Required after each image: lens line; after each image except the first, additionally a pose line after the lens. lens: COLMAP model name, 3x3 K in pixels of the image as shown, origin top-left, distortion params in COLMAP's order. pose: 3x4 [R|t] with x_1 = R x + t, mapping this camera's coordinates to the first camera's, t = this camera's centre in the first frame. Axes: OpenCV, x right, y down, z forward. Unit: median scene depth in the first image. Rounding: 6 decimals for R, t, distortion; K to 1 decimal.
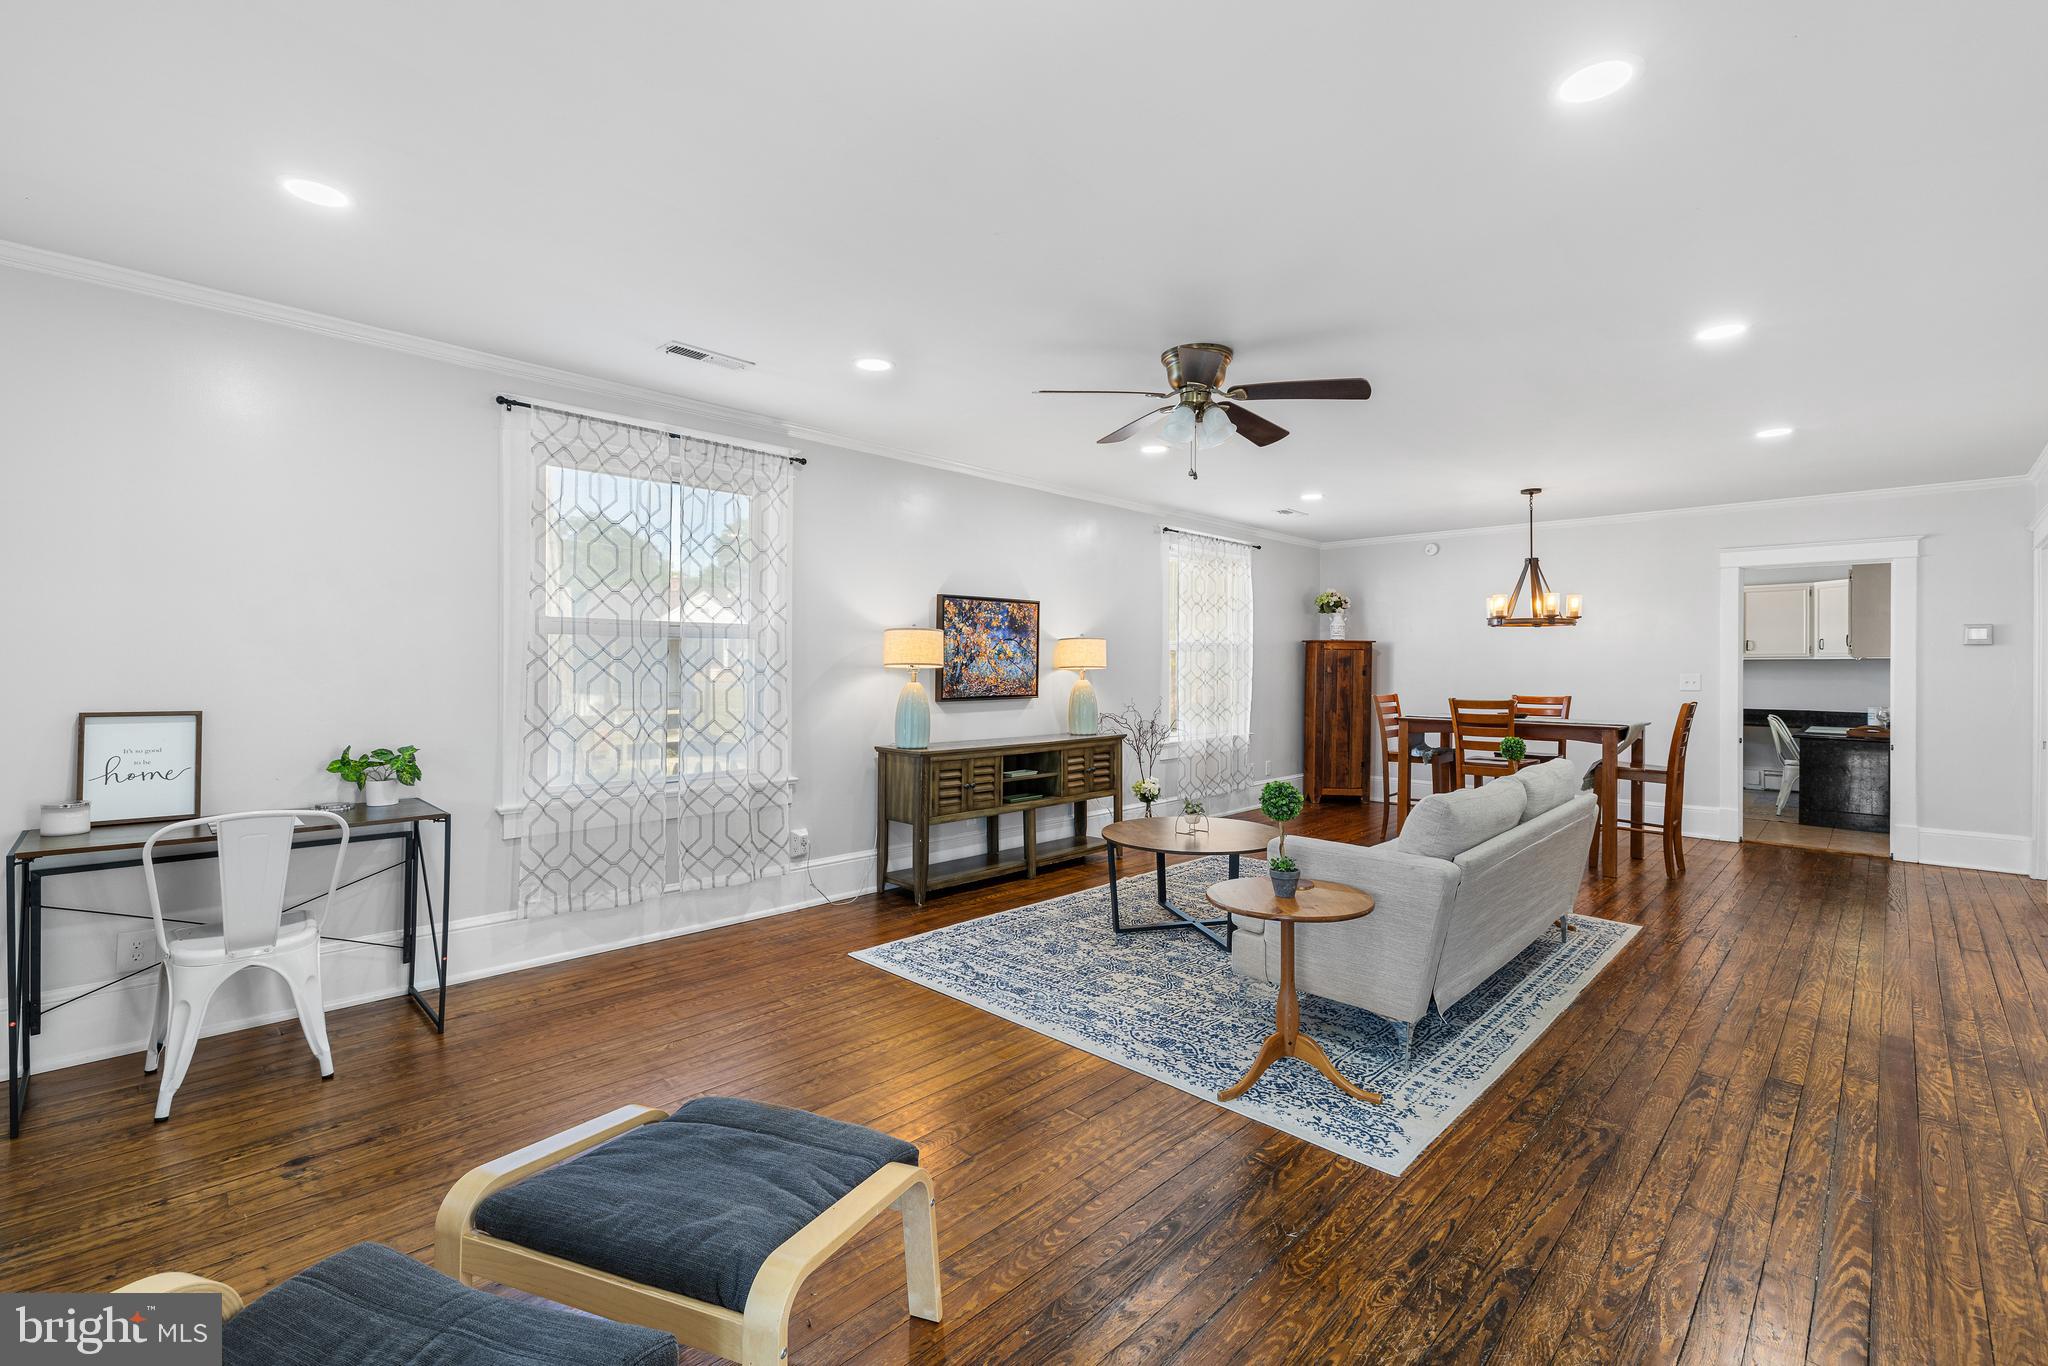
lens RADIAL K [[896.6, 0, 1025.9], [0, 896.6, 672.6], [0, 0, 1]] dist [0.001063, 0.000412]
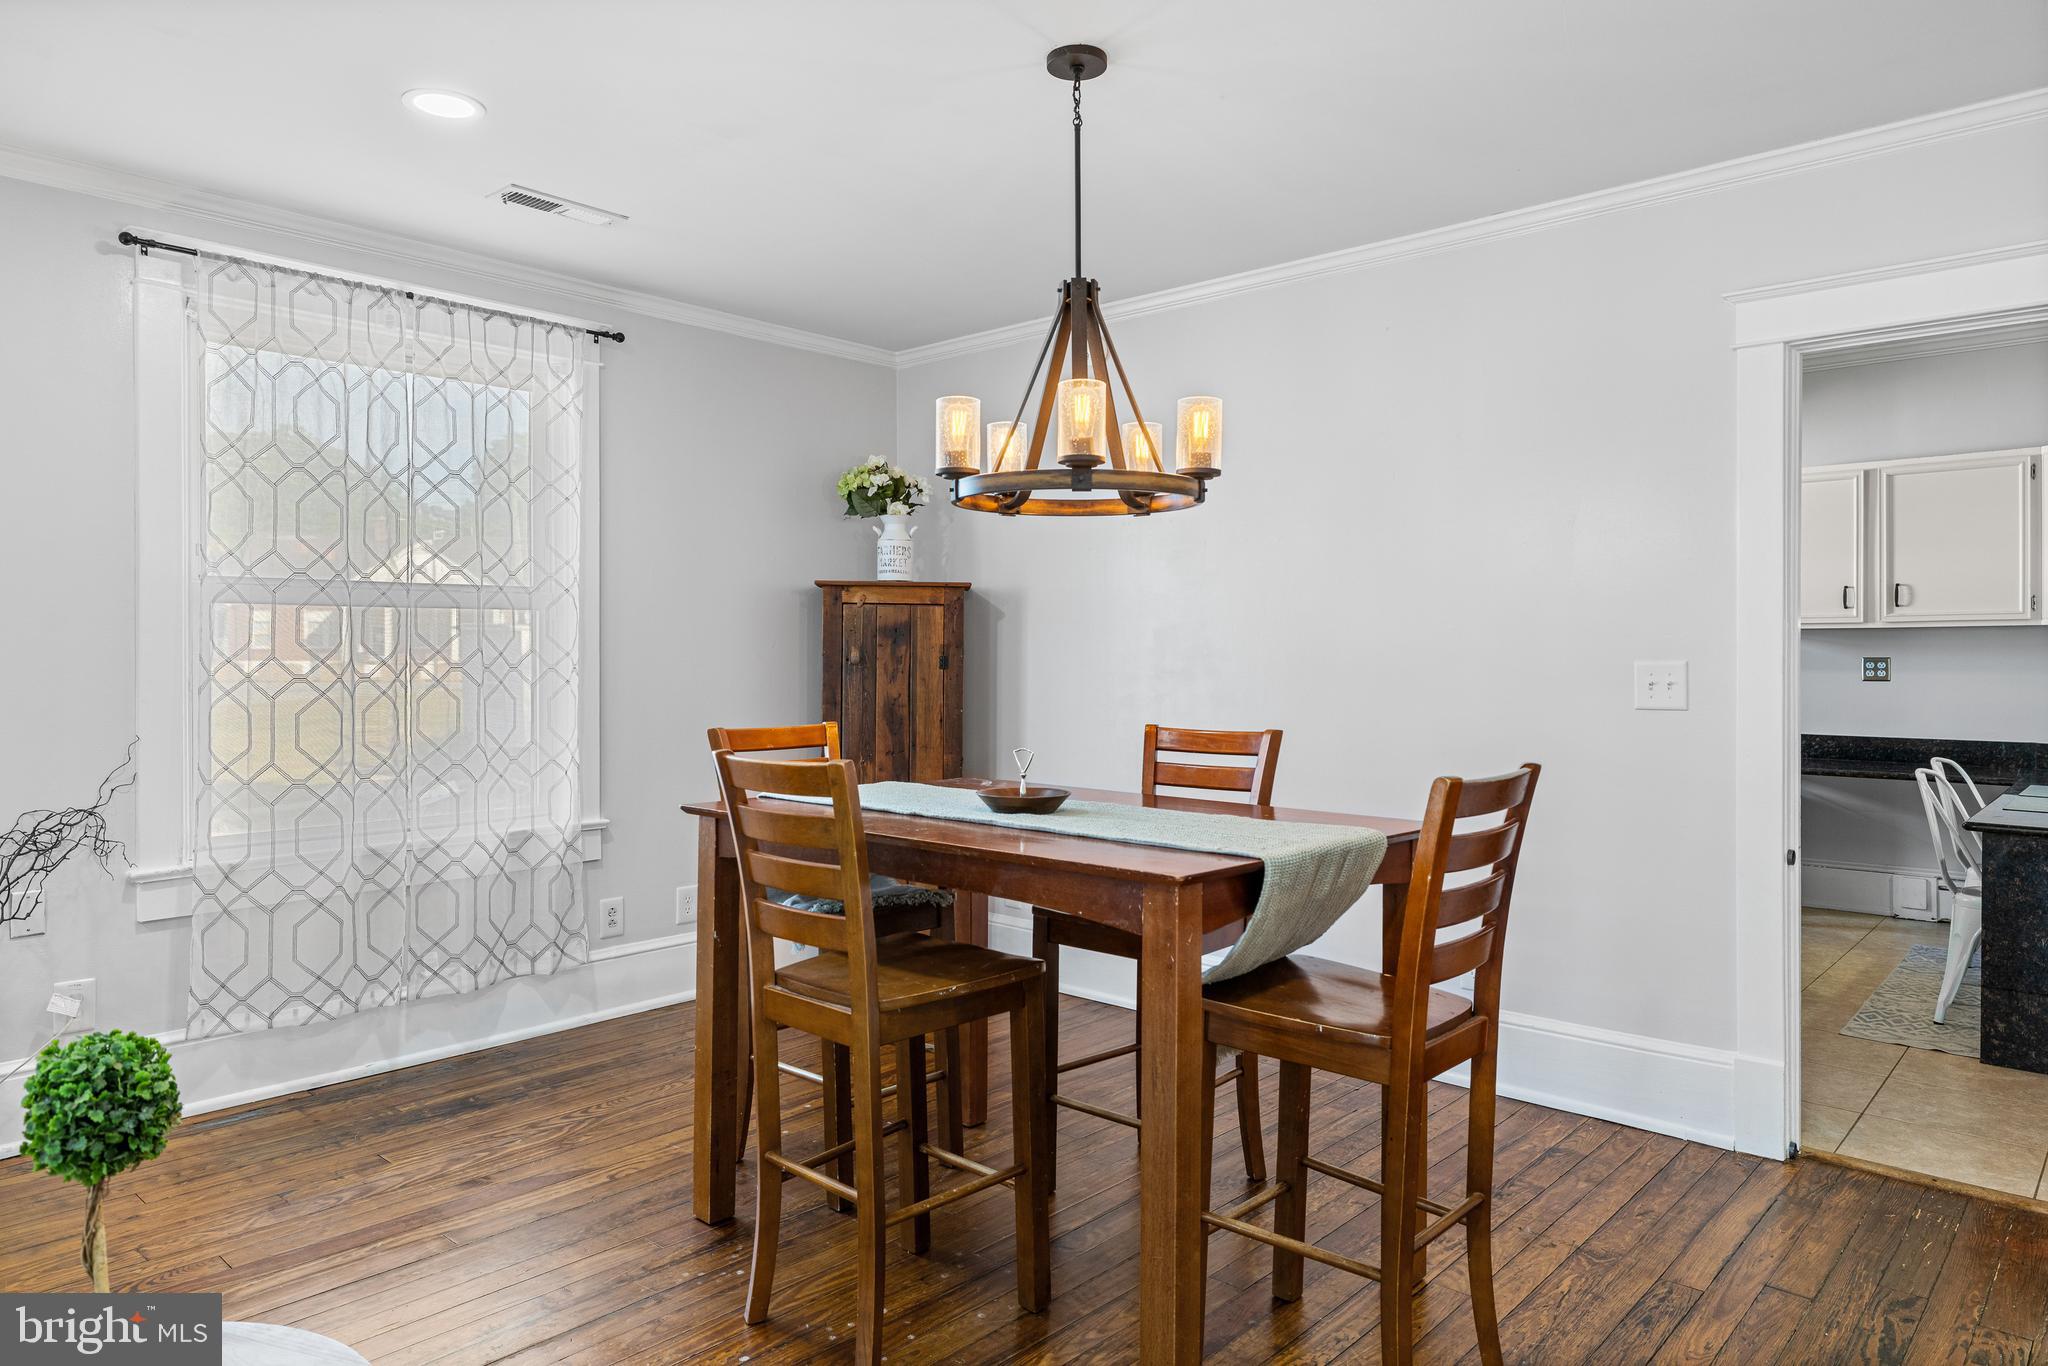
lens RADIAL K [[1321.0, 0, 1024.5], [0, 1321.0, 655.7], [0, 0, 1]] dist [0.005943, 0.001824]
pose [[0.999412, -0.002760, 0.034171, 0.658148], [0.002841, 0.999993, -0.002305, -0.002027], [-0.034164, 0.002400, 0.999413, 0.681802]]
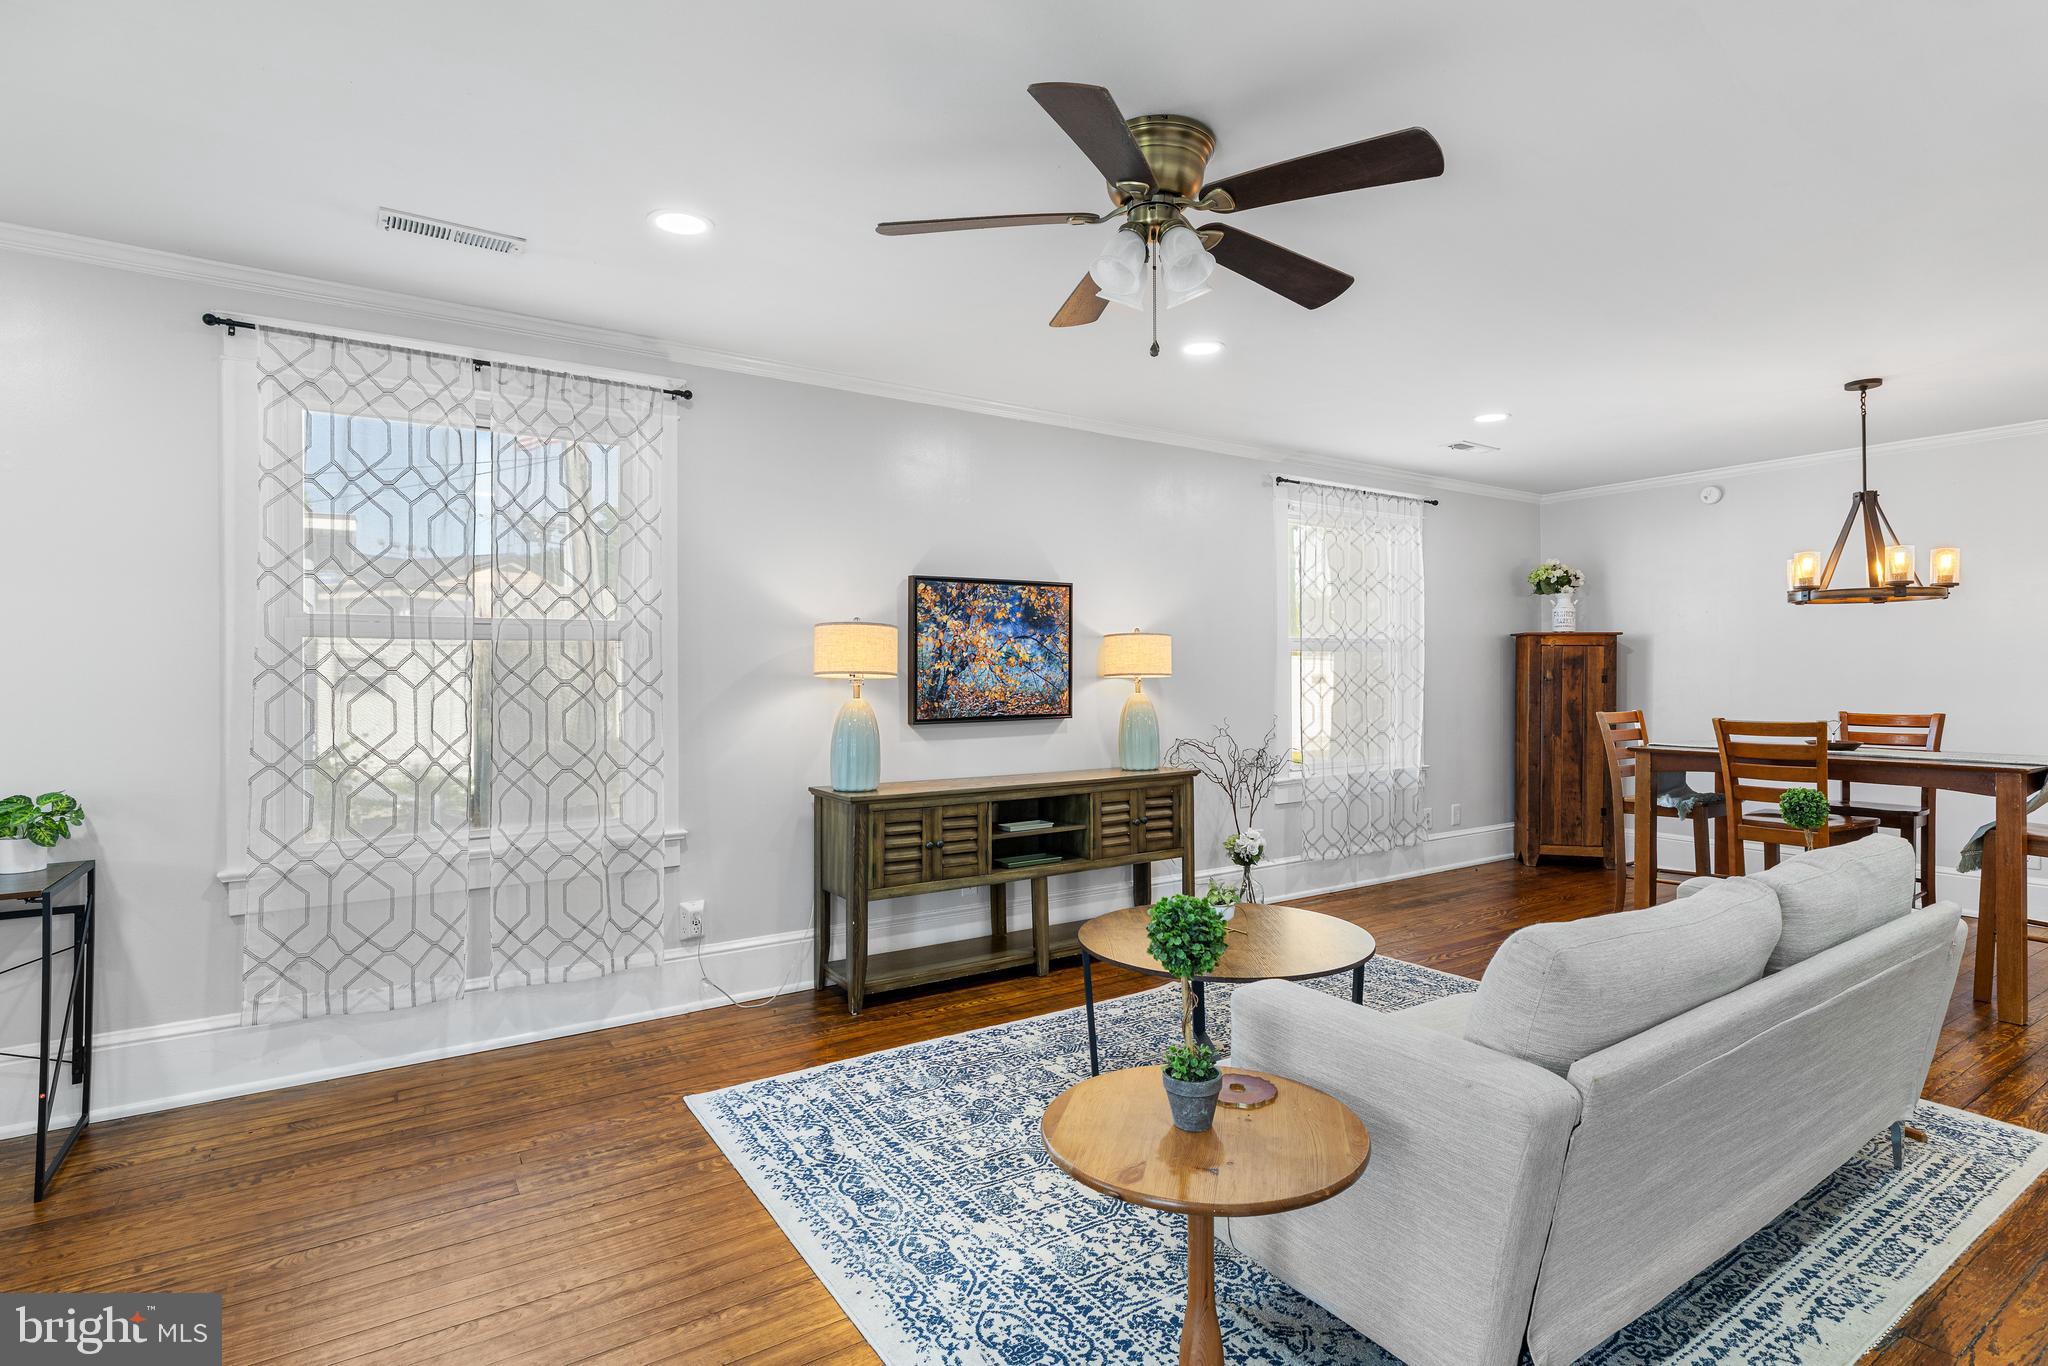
lens RADIAL K [[1023.7, 0, 1024.0], [0, 1023.7, 683.0], [0, 0, 1]] dist [0.003978, -0.000910]
pose [[0.978312, -0.008014, -0.206983, 0.173369], [0.008167, 0.999967, -0.000115, -0.000240], [0.206977, -0.001578, 0.978345, 0.228170]]
